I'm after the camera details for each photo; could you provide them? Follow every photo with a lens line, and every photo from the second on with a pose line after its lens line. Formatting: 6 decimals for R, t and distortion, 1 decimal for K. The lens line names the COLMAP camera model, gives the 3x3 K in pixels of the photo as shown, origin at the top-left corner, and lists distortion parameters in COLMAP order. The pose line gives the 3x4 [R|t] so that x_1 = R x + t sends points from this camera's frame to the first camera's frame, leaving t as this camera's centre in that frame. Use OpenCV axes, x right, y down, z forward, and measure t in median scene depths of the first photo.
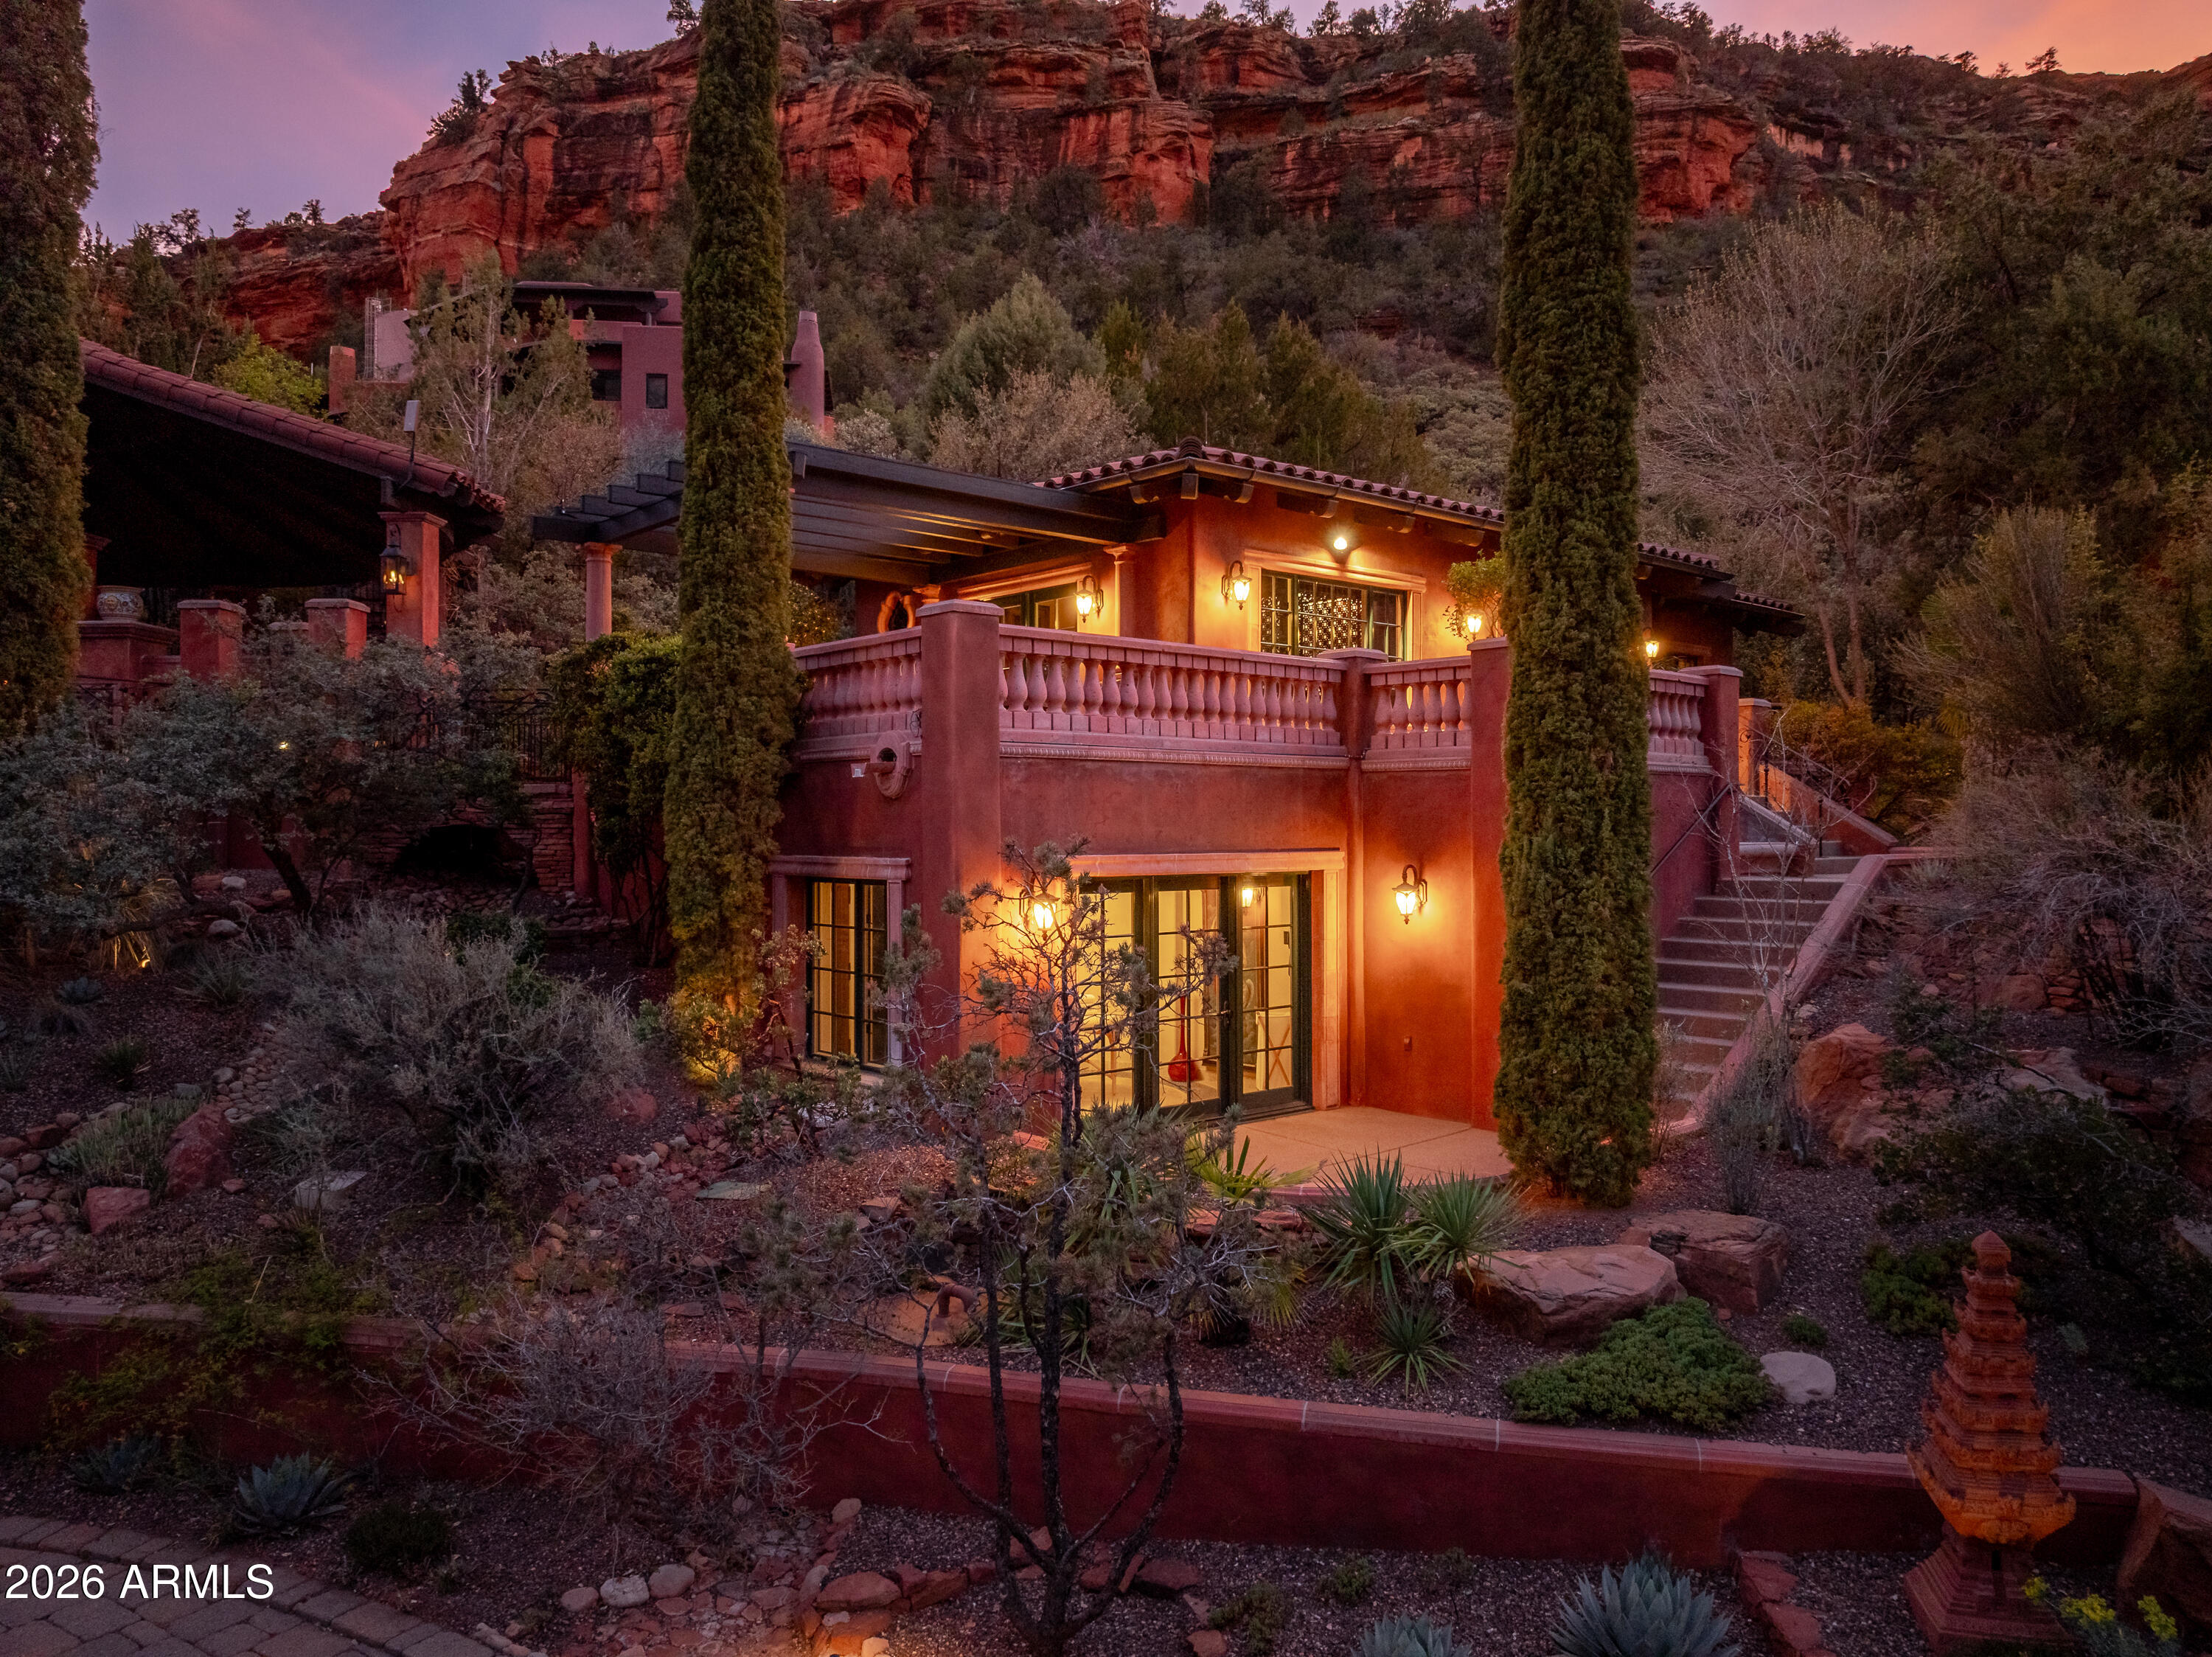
lens RADIAL K [[1565.3, 0, 1119.1], [0, 1565.3, 827.0], [0, 0, 1]] dist [-0.040029, 0.003662]
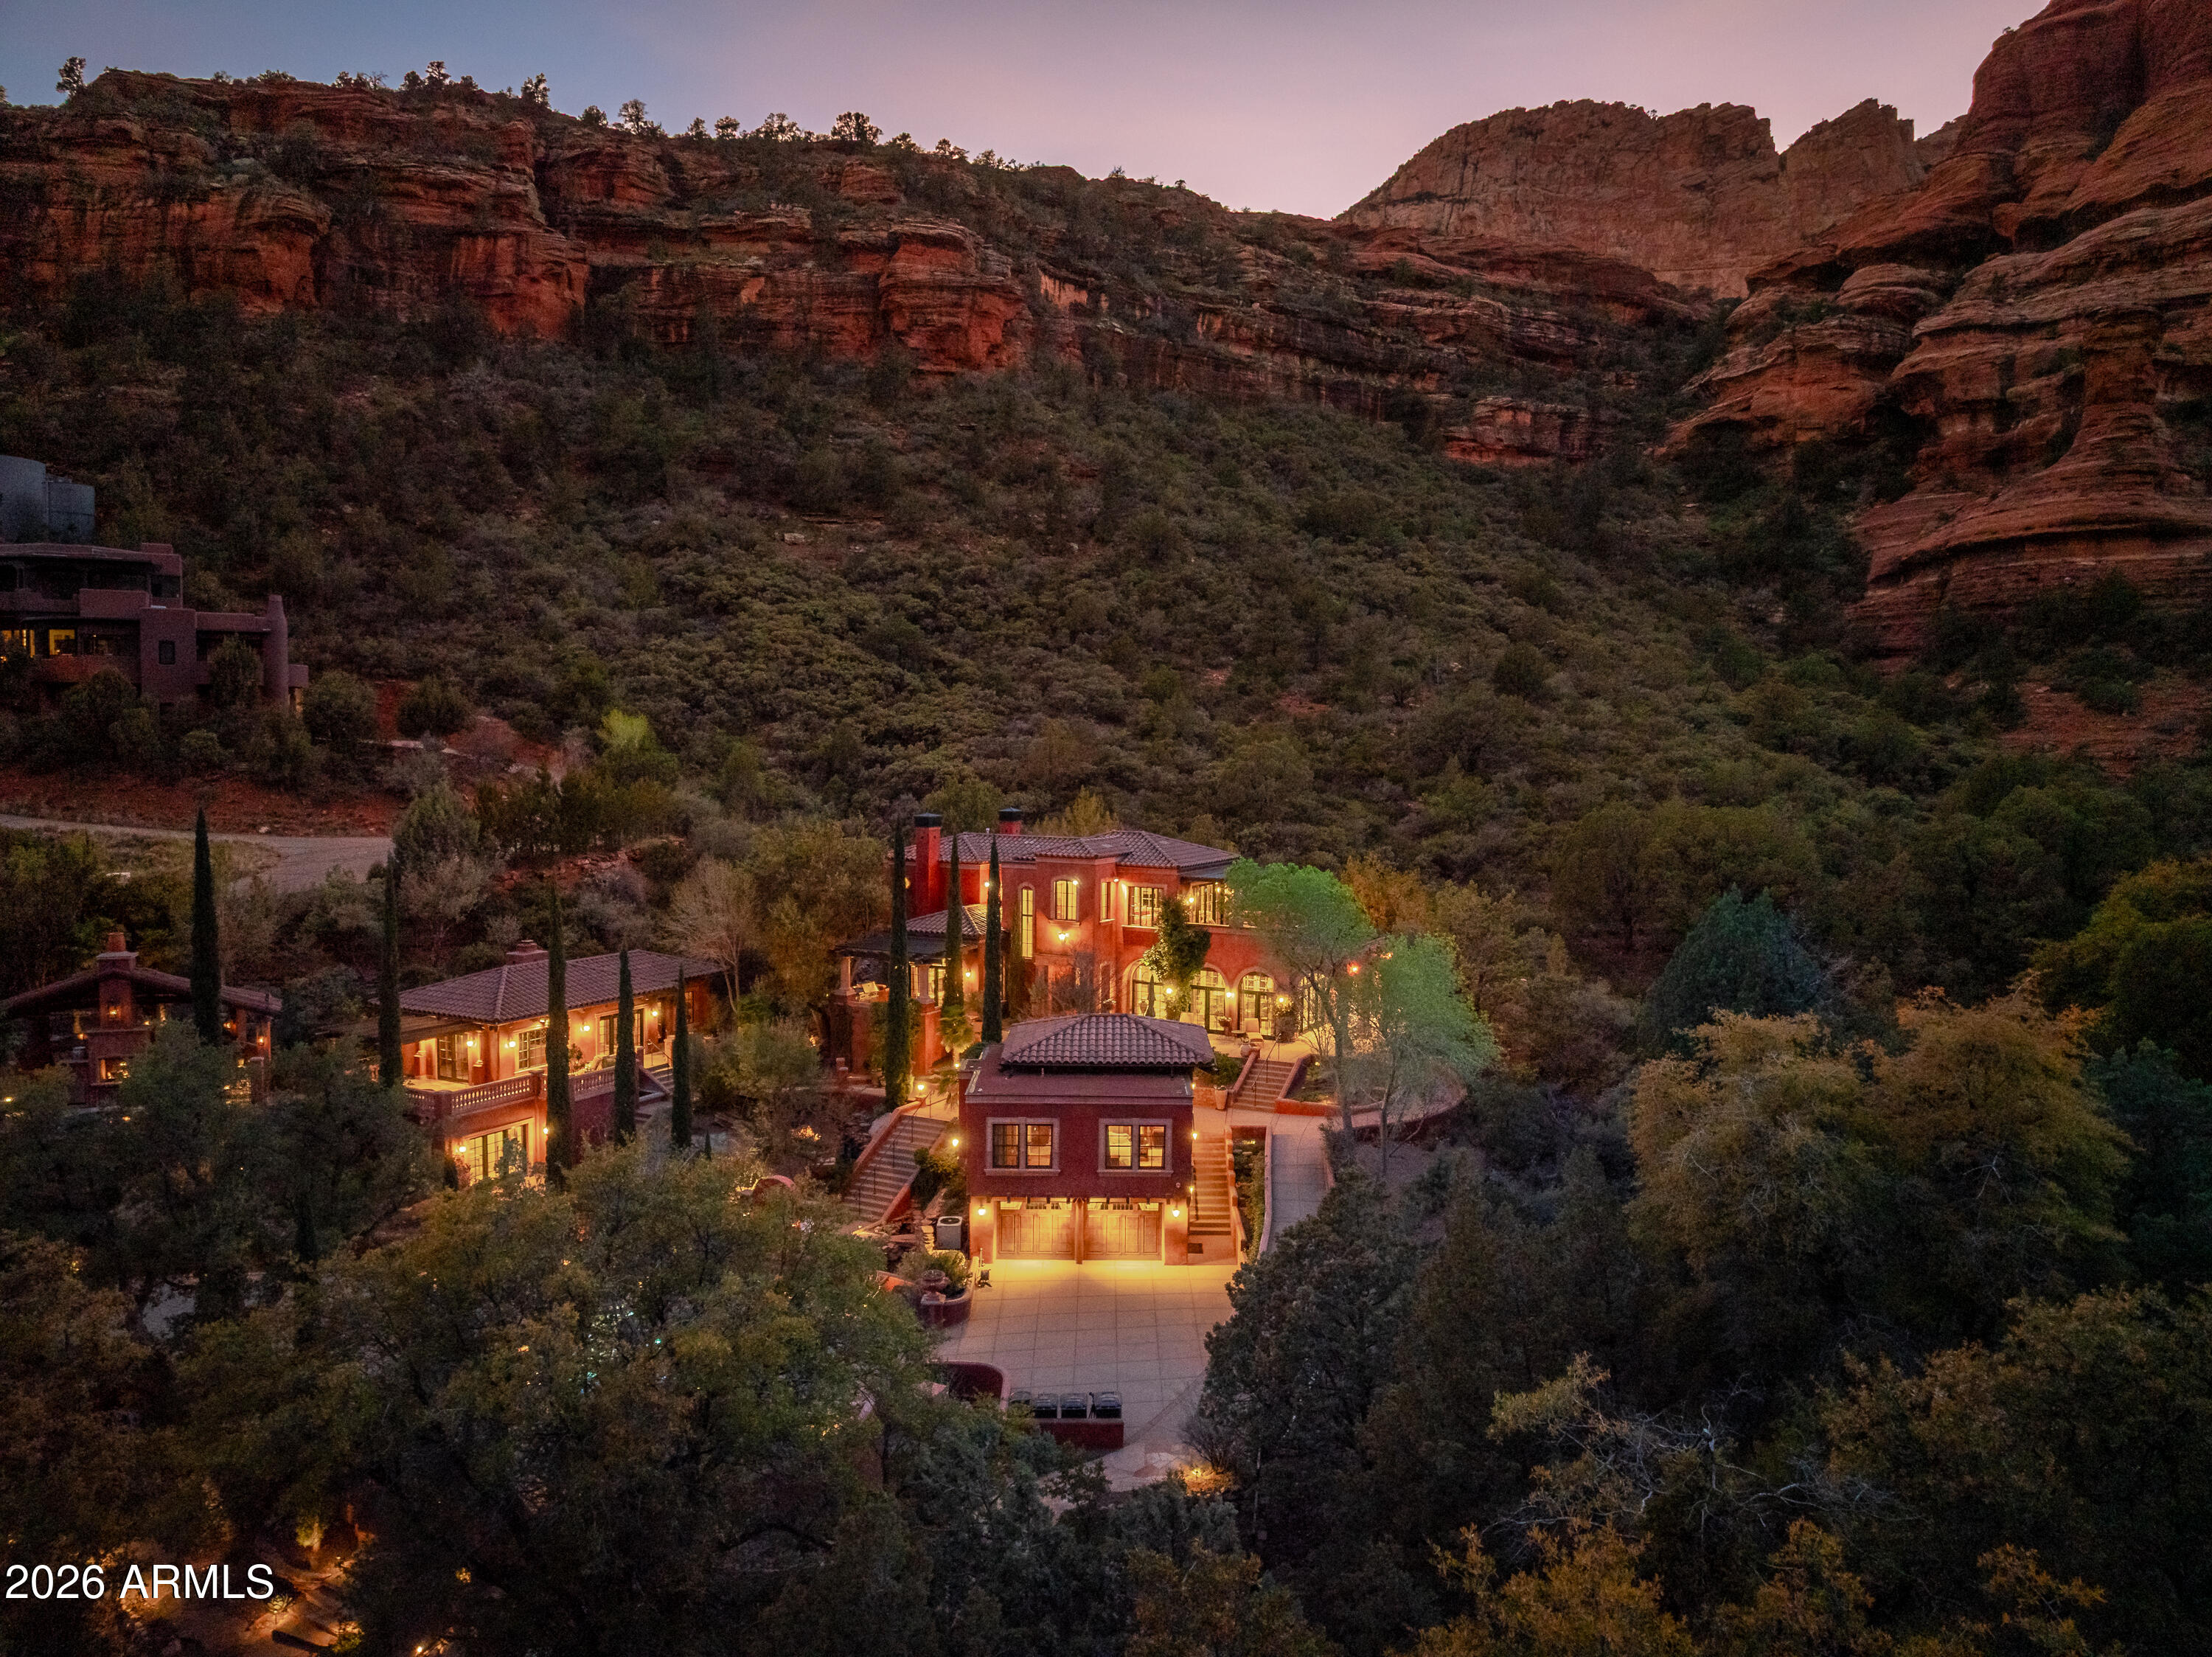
lens RADIAL K [[1568.3, 0, 1120.1], [0, 1568.3, 830.9], [0, 0, 1]] dist [-0.066589, 0.042438]
pose [[0.932200, -0.006780, 0.361880, 0.008494], [-0.018066, 0.997707, 0.065229, -0.091519], [-0.361492, -0.067345, 0.929940, -0.291361]]
